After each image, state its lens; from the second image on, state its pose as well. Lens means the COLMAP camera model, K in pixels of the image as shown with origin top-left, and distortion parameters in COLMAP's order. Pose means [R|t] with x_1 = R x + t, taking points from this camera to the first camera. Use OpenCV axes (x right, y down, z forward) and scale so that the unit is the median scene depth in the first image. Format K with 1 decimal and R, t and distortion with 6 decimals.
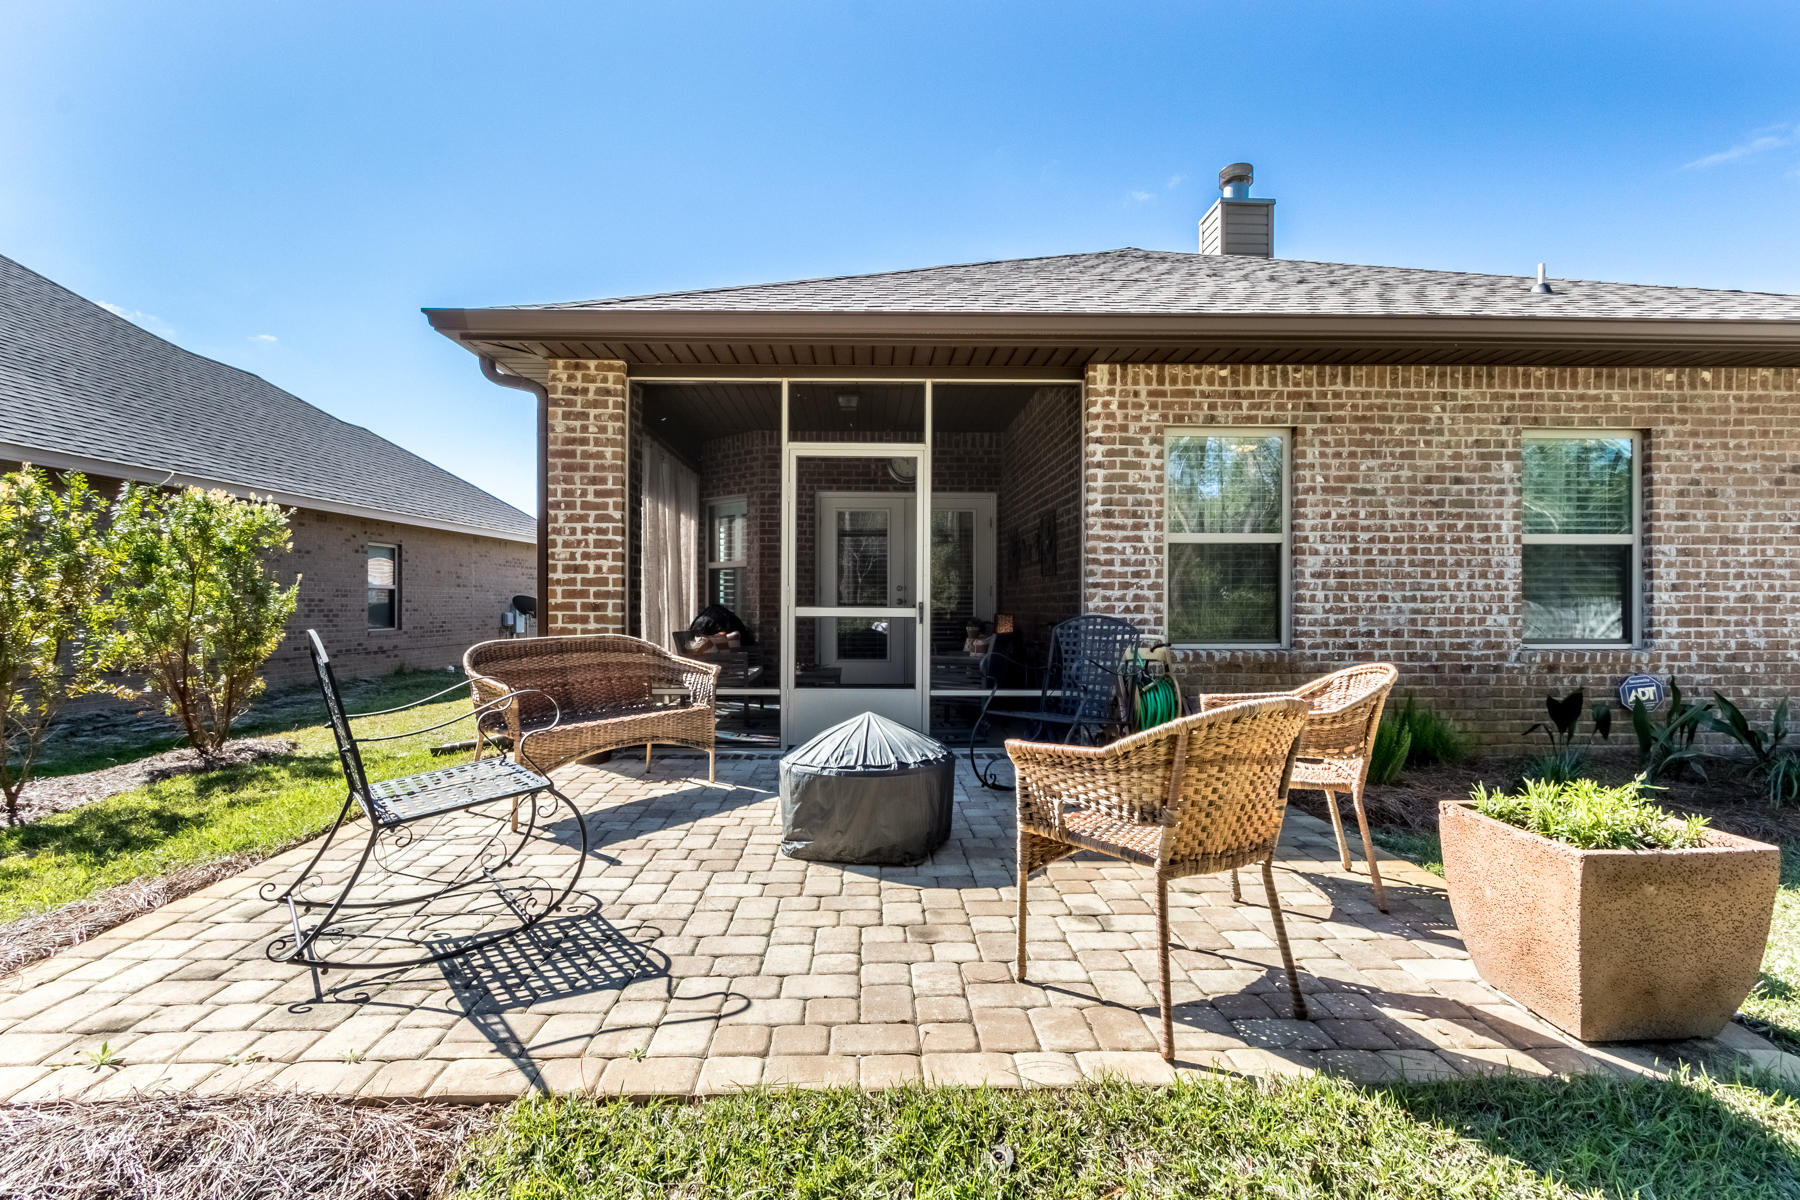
lens RADIAL K [[866.9, 0, 864.5], [0, 866.9, 604.5], [0, 0, 1]] dist [0.000614, -0.000141]
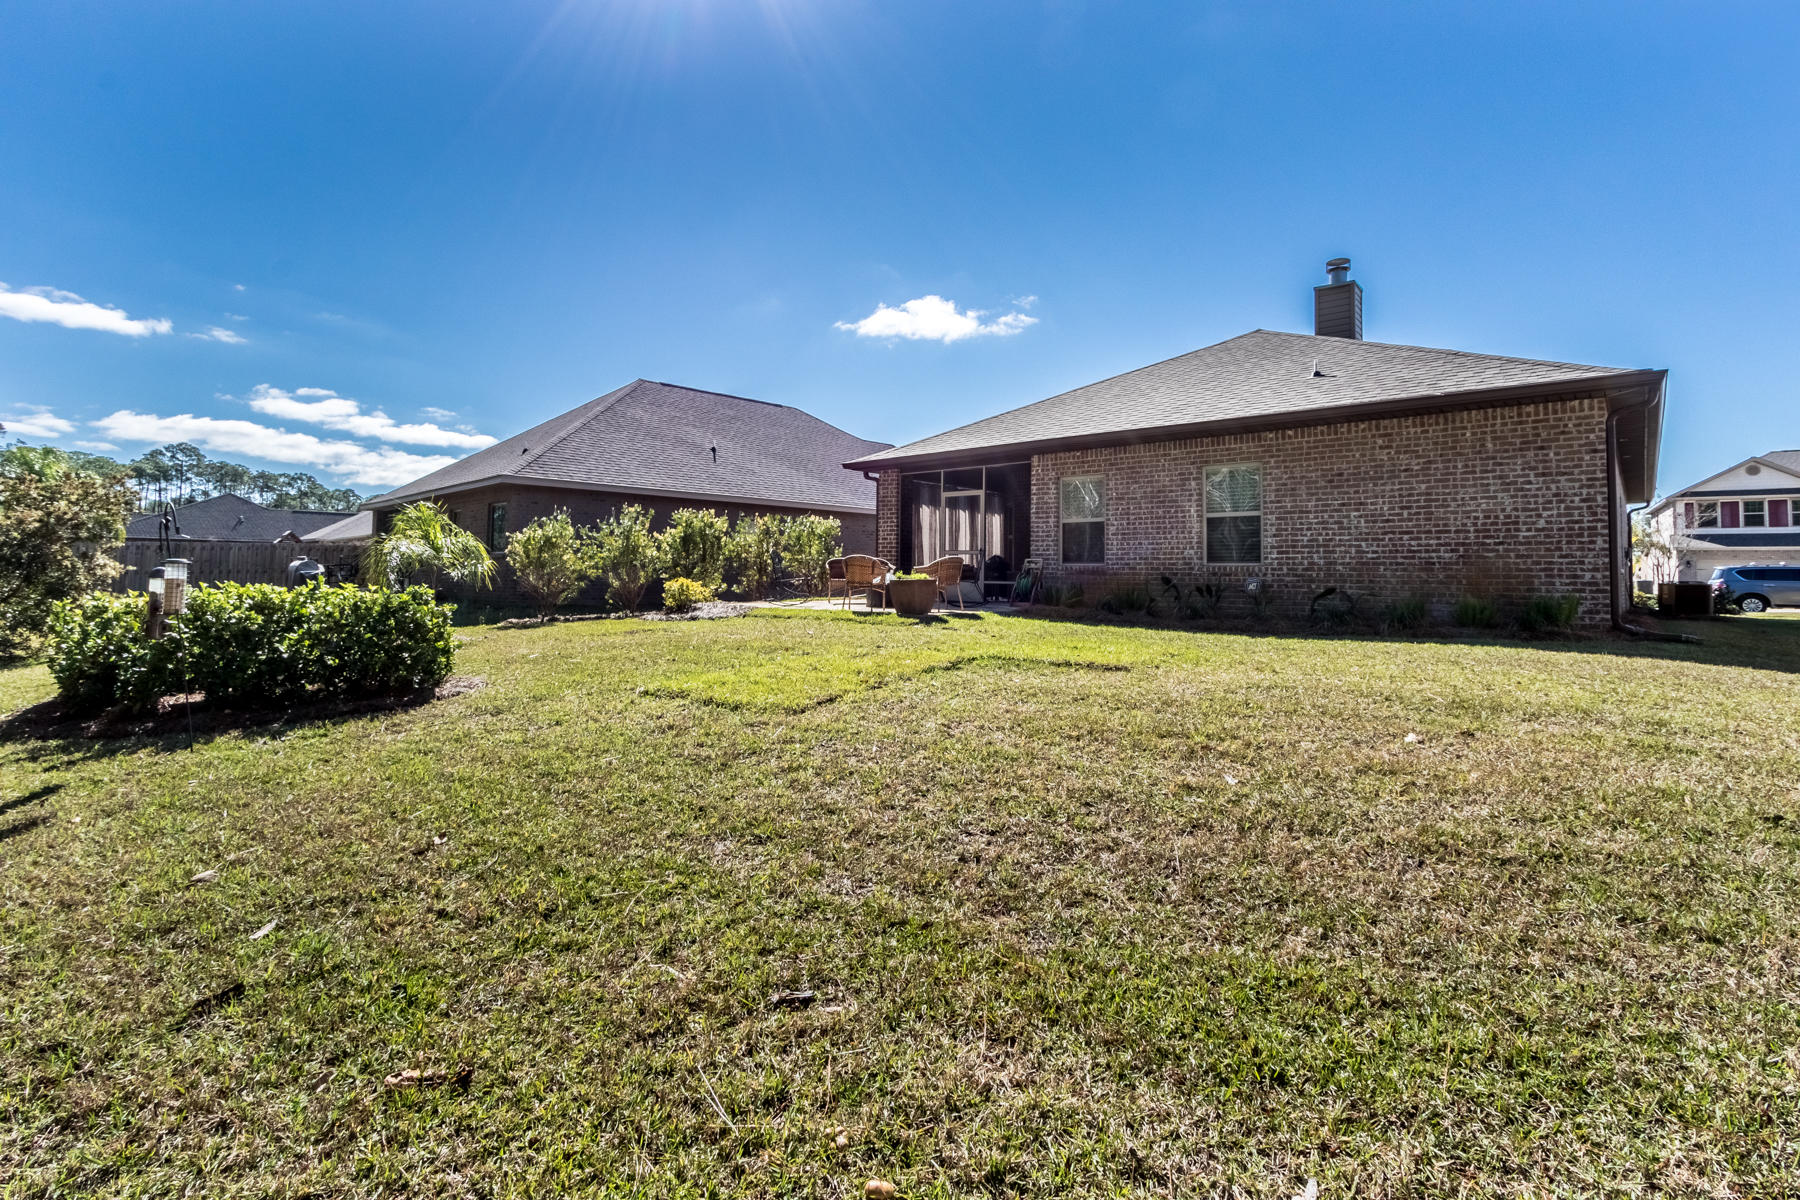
lens RADIAL K [[847.1, 0, 897.4], [0, 847.1, 571.7], [0, 0, 1]] dist [0.000966, -0.000218]
pose [[0.738620, 0.002793, -0.674116, 1.644324], [-0.009447, 0.999936, -0.006207, 0.088627], [0.674055, 0.010953, 0.738600, -1.119604]]
